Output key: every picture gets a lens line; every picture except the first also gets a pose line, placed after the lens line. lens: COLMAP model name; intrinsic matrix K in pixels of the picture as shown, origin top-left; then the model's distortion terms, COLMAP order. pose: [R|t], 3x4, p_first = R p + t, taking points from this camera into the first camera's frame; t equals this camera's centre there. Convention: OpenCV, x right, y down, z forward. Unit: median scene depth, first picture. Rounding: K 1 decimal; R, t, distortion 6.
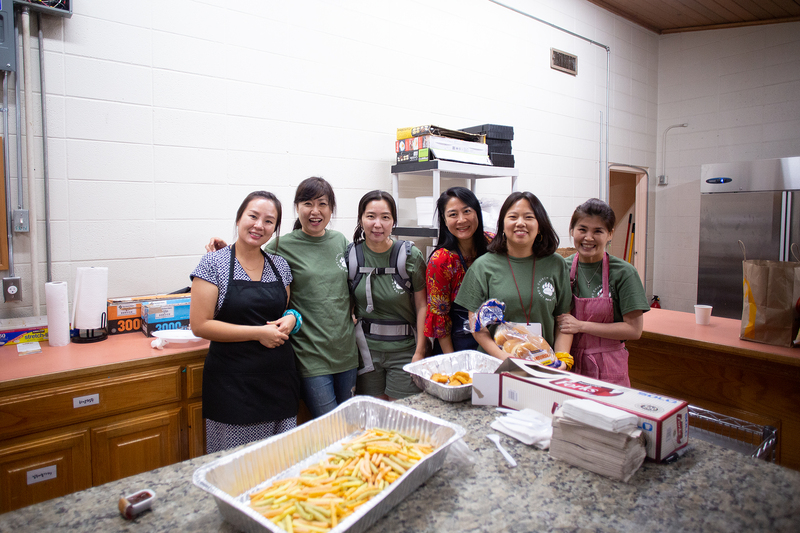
lens RADIAL K [[463.9, 0, 390.4], [0, 463.9, 265.1], [0, 0, 1]] dist [-0.073317, 0.052980]
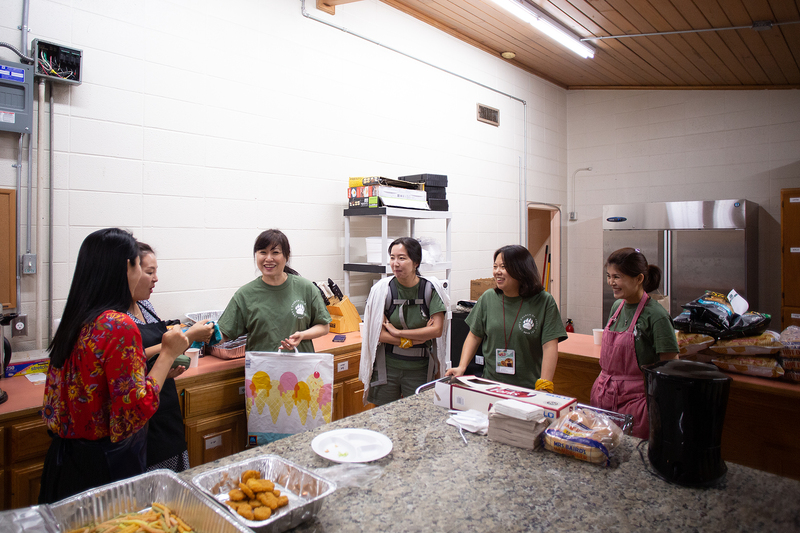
lens RADIAL K [[463.9, 0, 390.4], [0, 463.9, 265.1], [0, 0, 1]] dist [-0.073317, 0.052980]
pose [[0.988360, 0.005223, 0.152044, -0.068028], [0.002810, 0.998613, -0.052574, -0.021969], [-0.152108, 0.052389, 0.986974, -0.156927]]
